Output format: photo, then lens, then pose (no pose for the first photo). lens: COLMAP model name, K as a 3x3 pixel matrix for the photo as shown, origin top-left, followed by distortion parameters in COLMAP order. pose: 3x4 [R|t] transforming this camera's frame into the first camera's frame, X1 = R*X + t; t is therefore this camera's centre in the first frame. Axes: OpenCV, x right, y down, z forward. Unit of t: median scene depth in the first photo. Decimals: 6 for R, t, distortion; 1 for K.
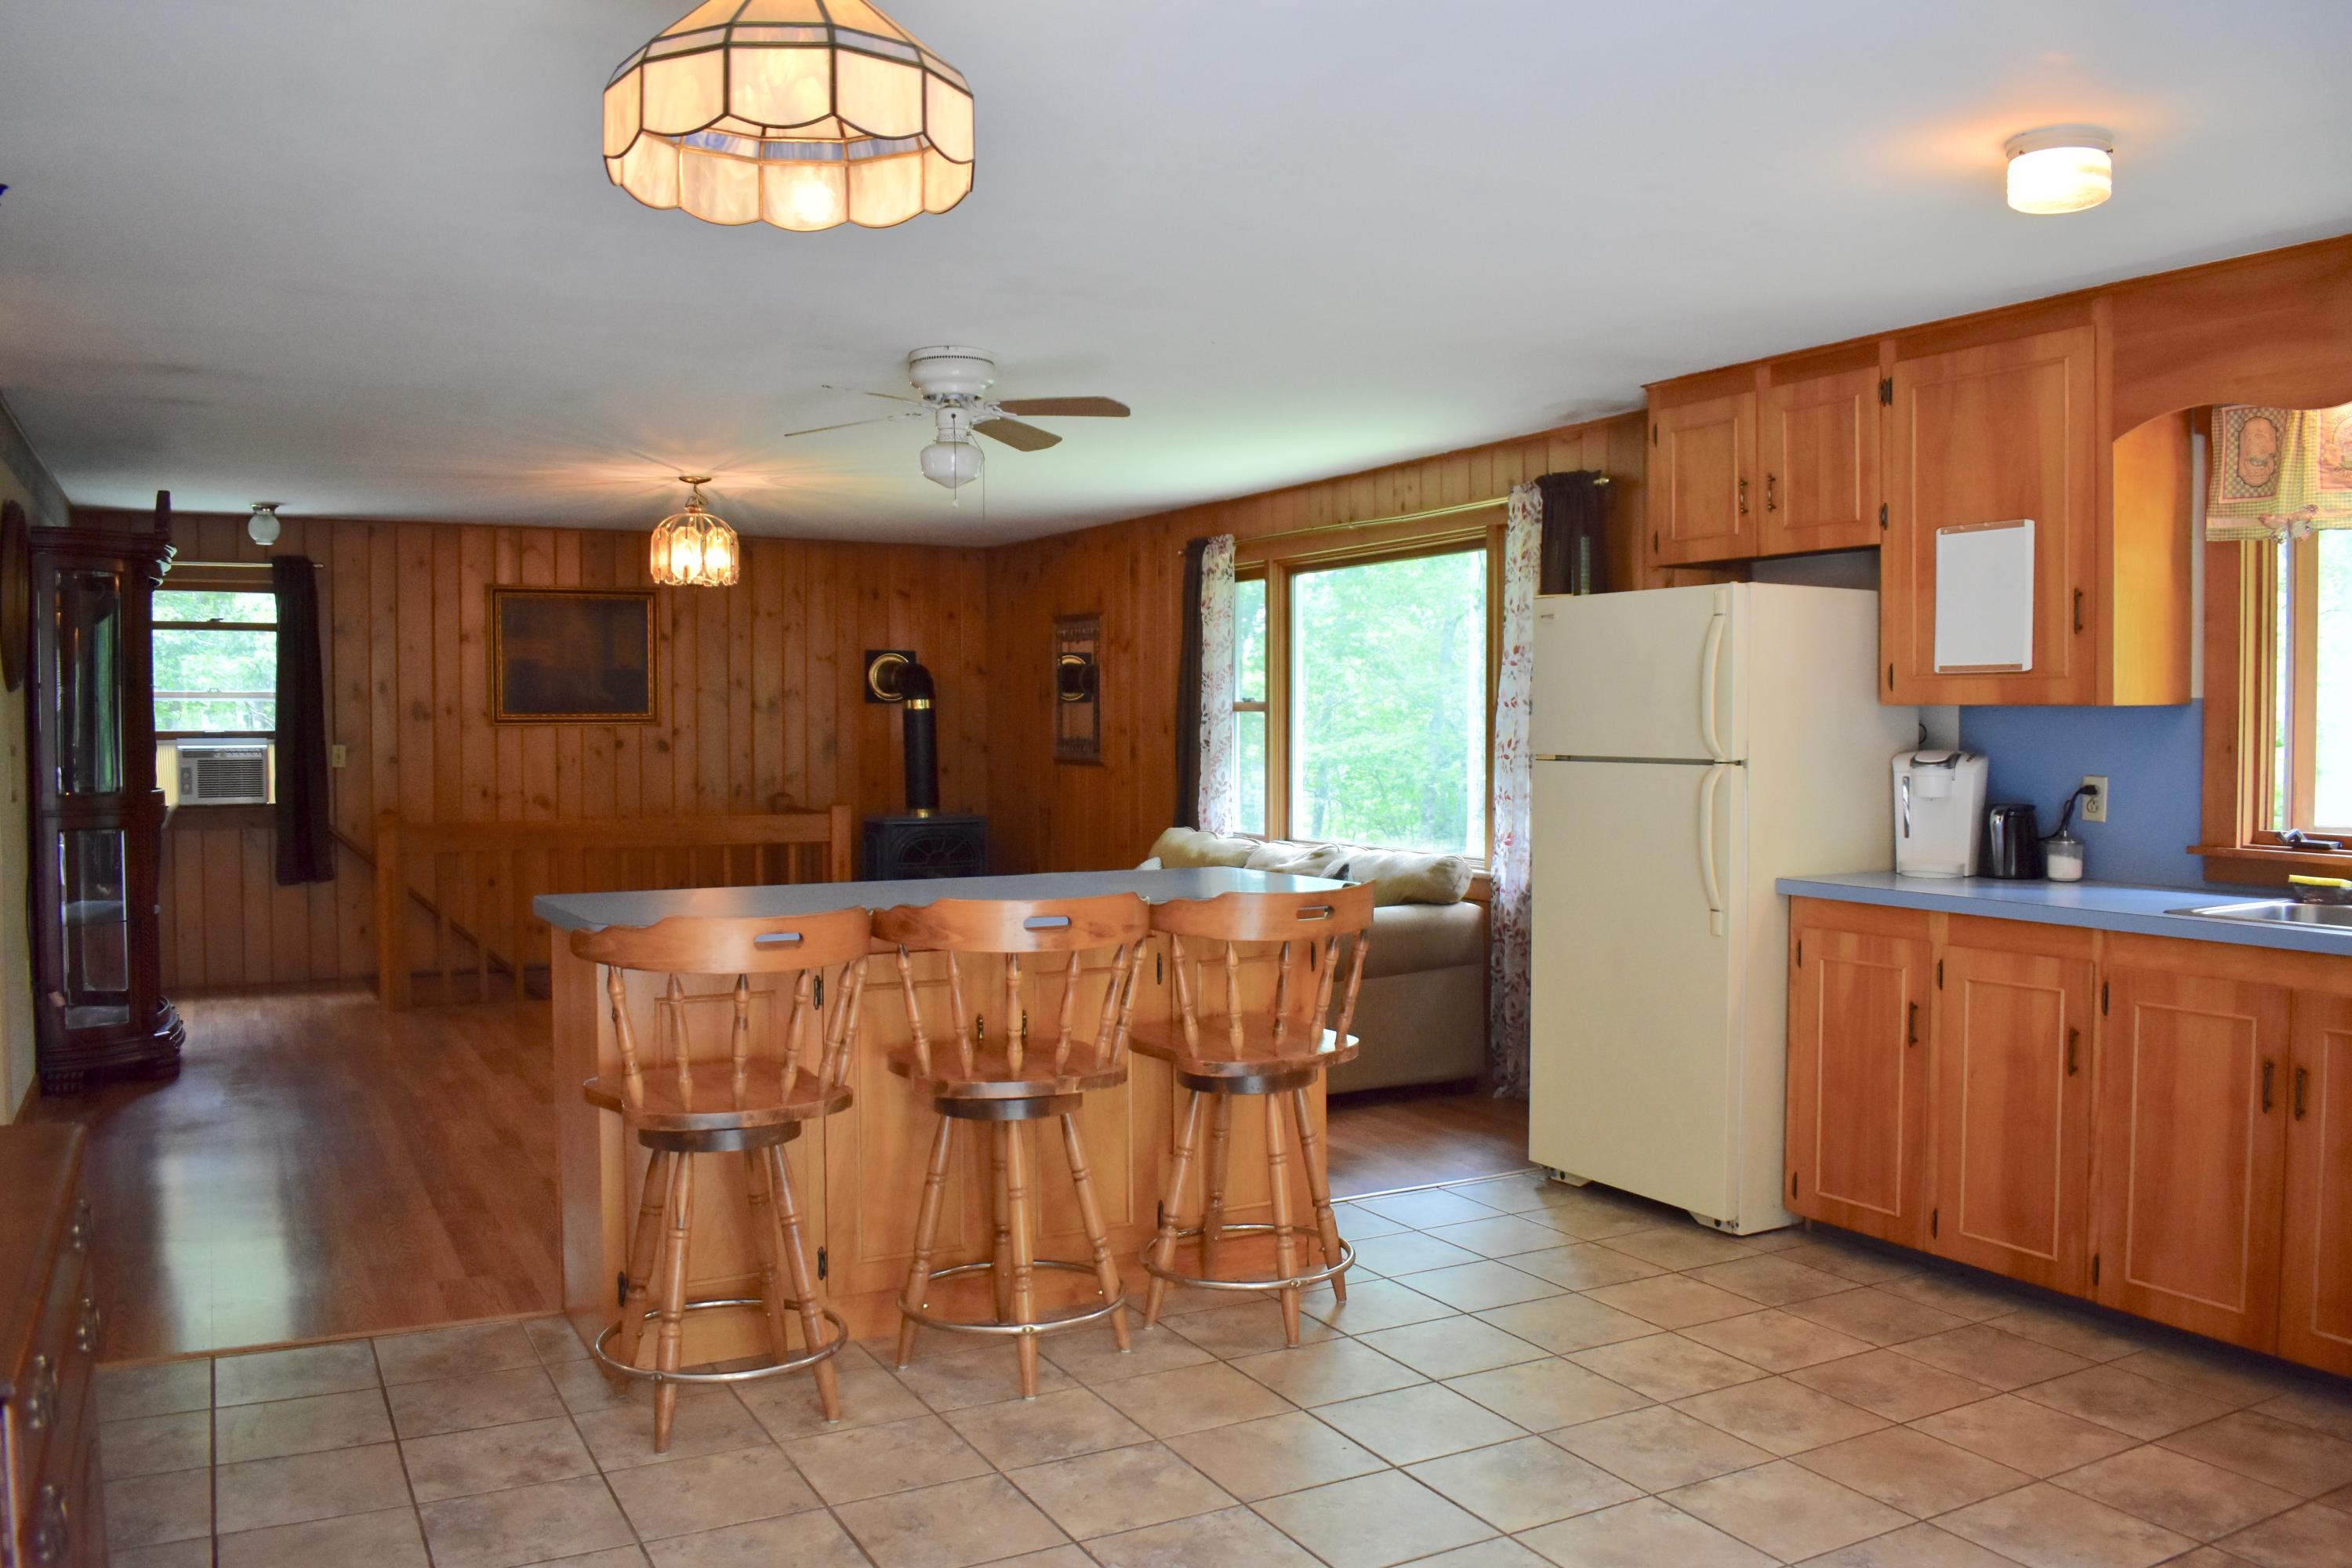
lens RADIAL K [[1827.9, 0, 1176.0], [0, 1827.9, 784.0], [0, 0, 1]] dist [-0.087060, 0.004708]
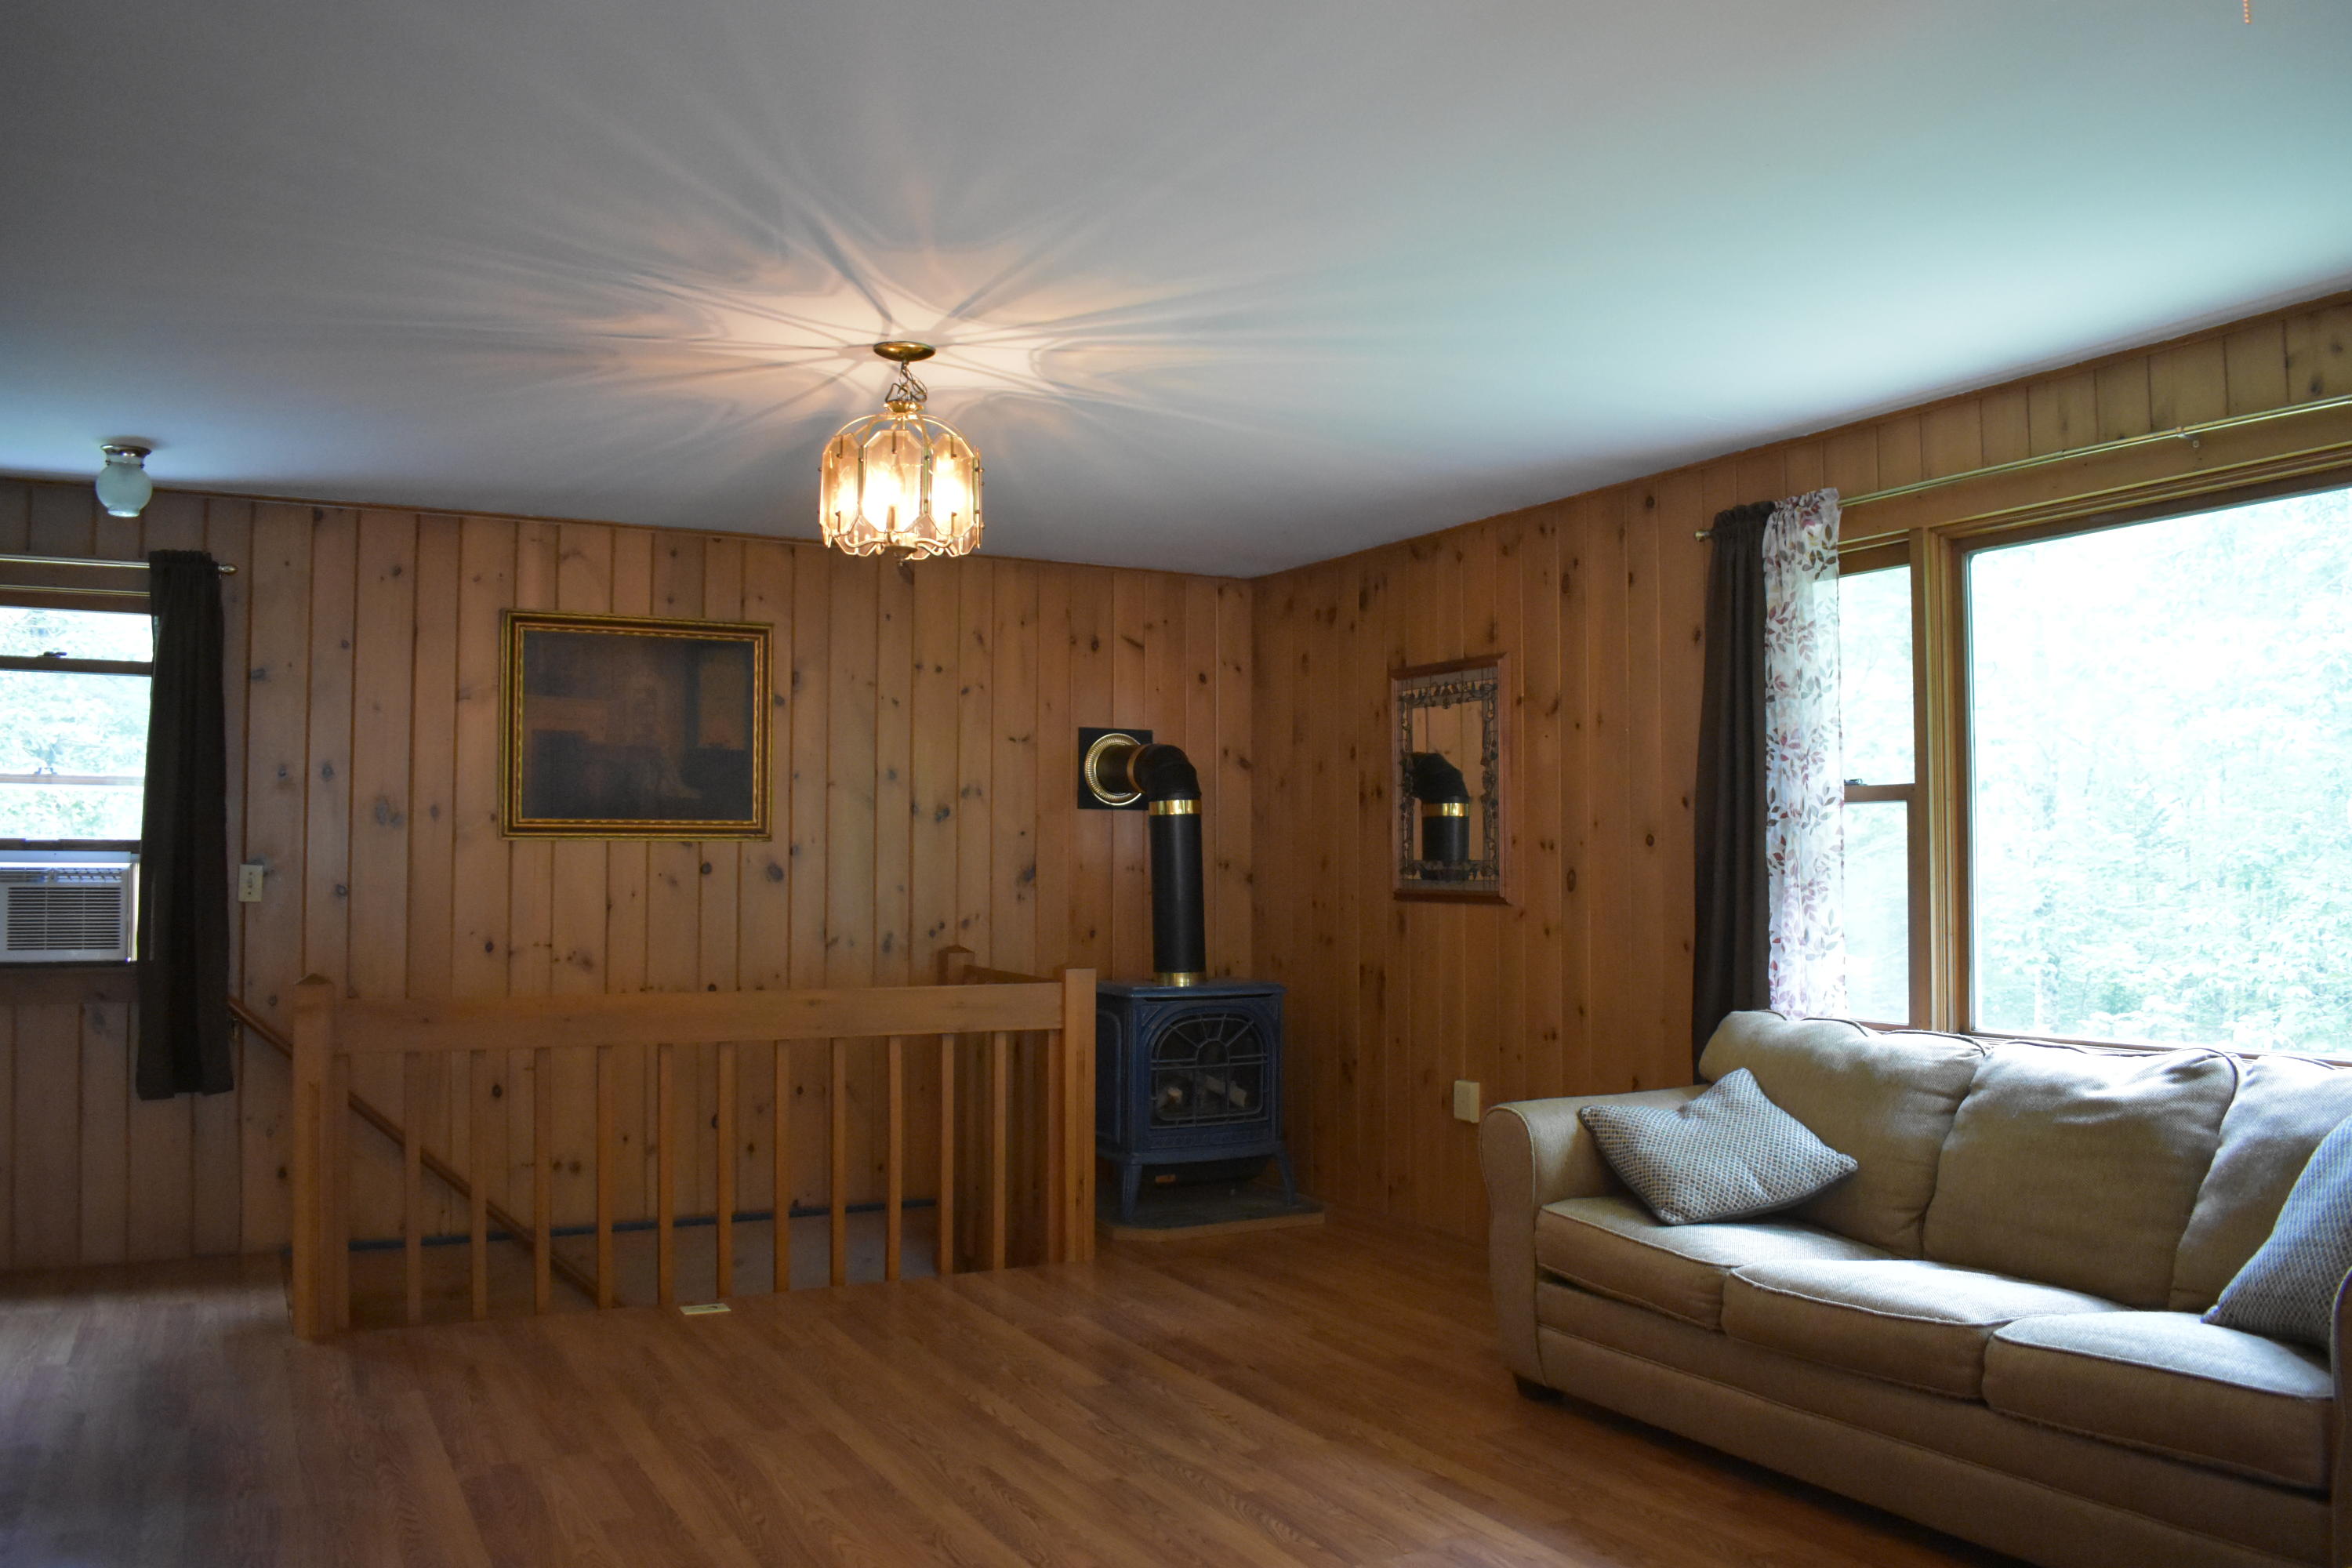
lens RADIAL K [[1827.9, 0, 1176.0], [0, 1827.9, 784.0], [0, 0, 1]] dist [-0.087060, 0.004708]
pose [[0.999974, 0.000035, -0.007174, -0.252018], [-0.000612, 0.996749, -0.080568, -0.000952], [0.007148, 0.080570, 0.996723, 0.669728]]
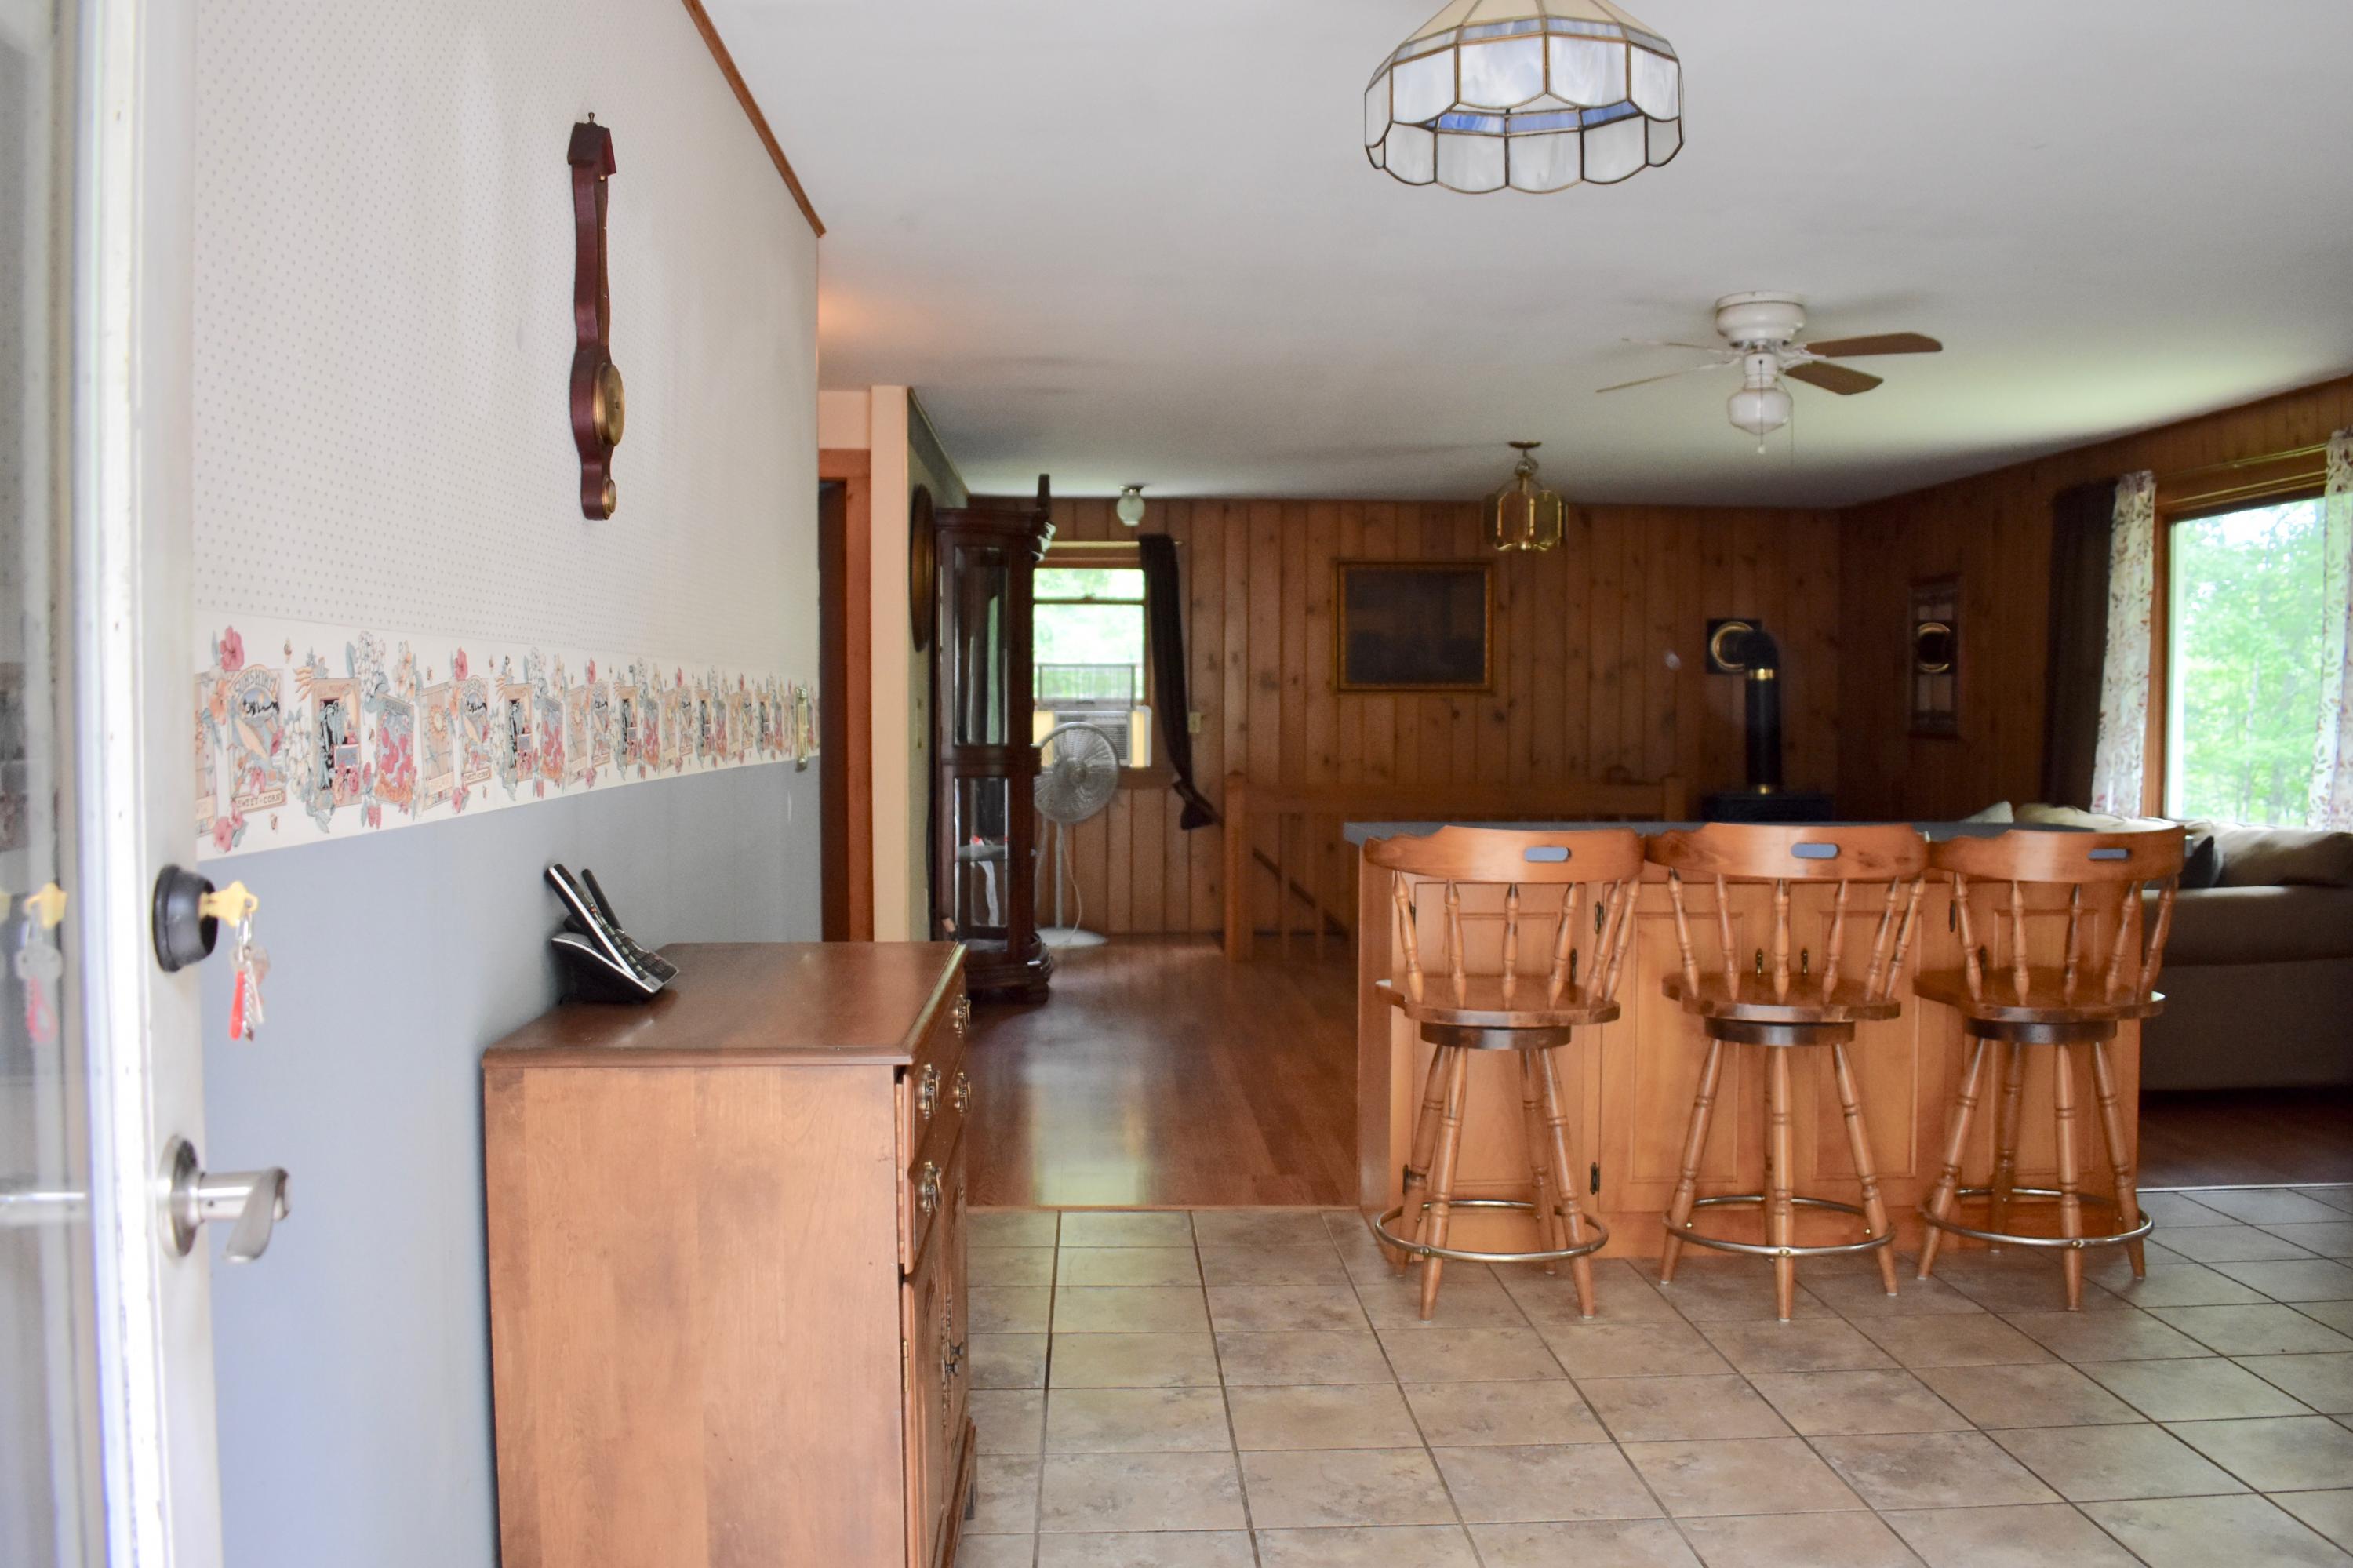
lens RADIAL K [[1960.8, 0, 1176.5], [0, 1960.8, 784.0], [0, 0, 1]] dist [-0.097433, 0.007407]
pose [[0.899450, 0.018716, -0.436623, 0.050858], [-0.018440, 0.999818, 0.004871, 0.025665], [0.436635, 0.003670, 0.899631, -0.078586]]
